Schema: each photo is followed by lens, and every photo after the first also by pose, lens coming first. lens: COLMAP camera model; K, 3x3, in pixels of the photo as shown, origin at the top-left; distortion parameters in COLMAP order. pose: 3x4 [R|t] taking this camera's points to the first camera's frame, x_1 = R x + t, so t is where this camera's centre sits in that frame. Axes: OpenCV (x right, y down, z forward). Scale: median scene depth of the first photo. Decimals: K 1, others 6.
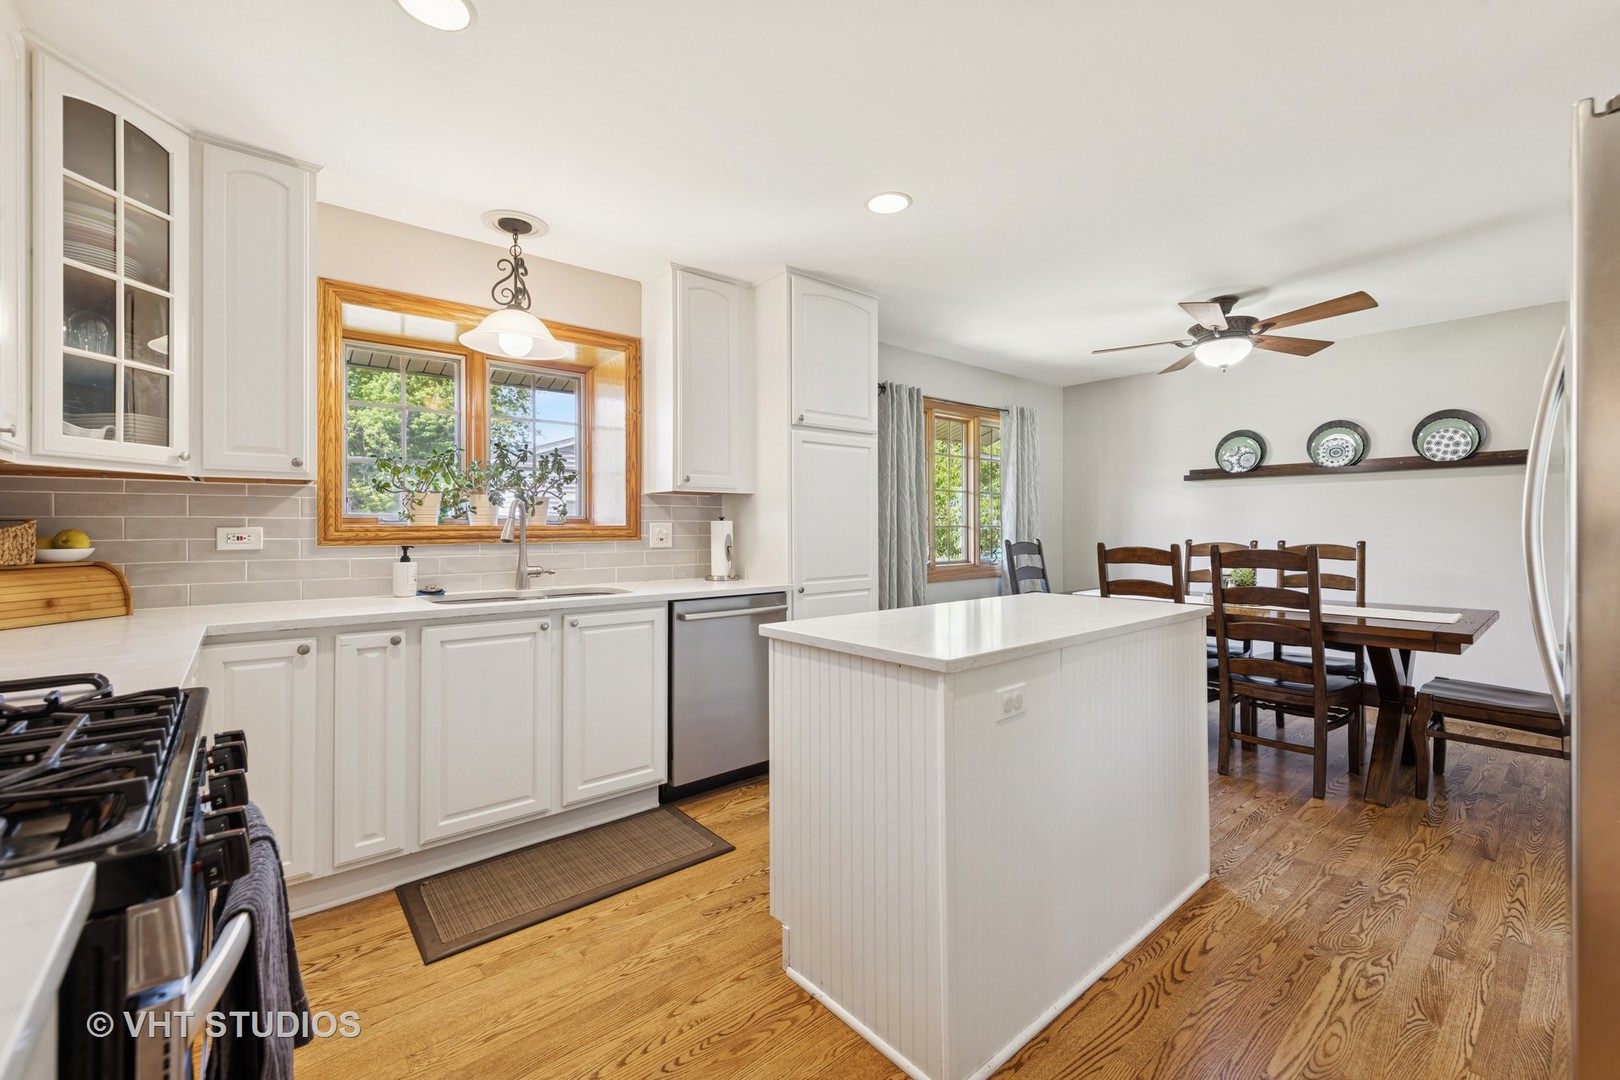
lens RADIAL K [[678.9, 0, 819.2], [0, 678.9, 523.9], [0, 0, 1]] dist [0.002979, -0.000397]
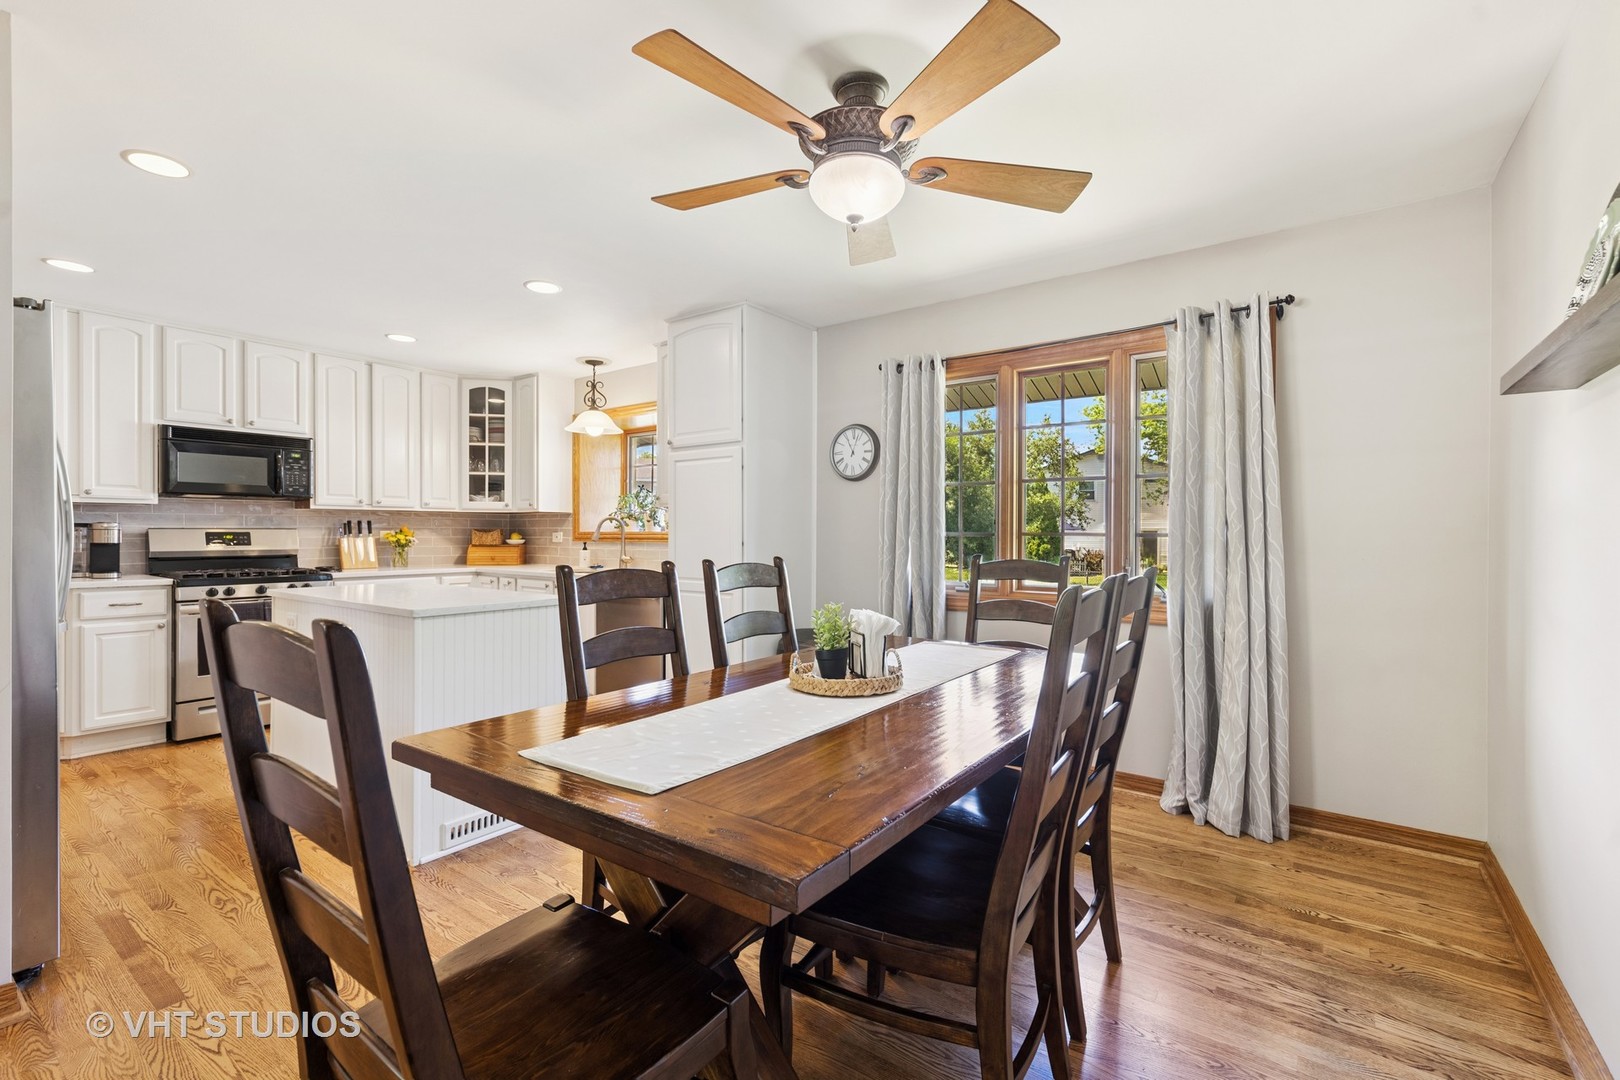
lens RADIAL K [[719.8, 0, 814.8], [0, 719.8, 533.9], [0, 0, 1]] dist [0.003981, 0.001016]
pose [[0.222395, 0.007934, -0.974924, 2.060321], [0.001472, 0.999963, 0.008473, -0.010529], [0.974956, -0.003319, 0.222375, 1.557699]]
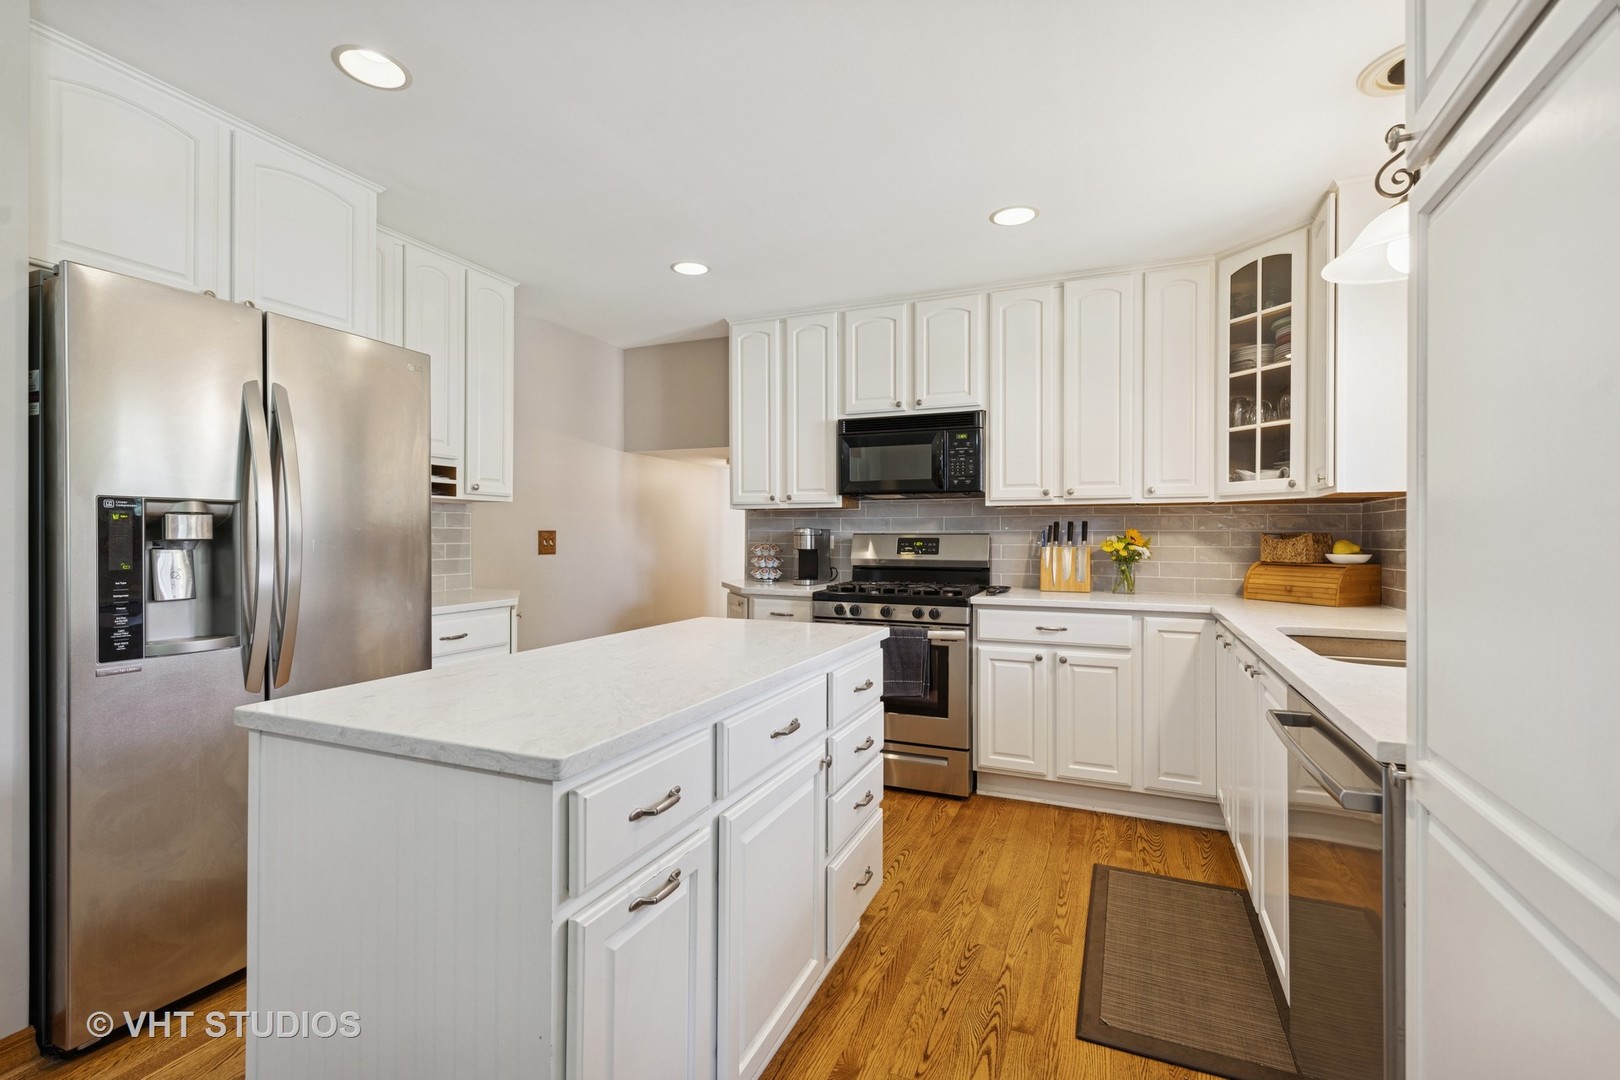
lens RADIAL K [[719.8, 0, 807.1], [0, 719.8, 543.0], [0, 0, 1]] dist [0.003981, 0.001016]
pose [[-0.898728, 0.003850, -0.438490, 0.502547], [0.002749, 0.999991, 0.003146, 0.006523], [0.438498, 0.001622, -0.898731, 1.849218]]
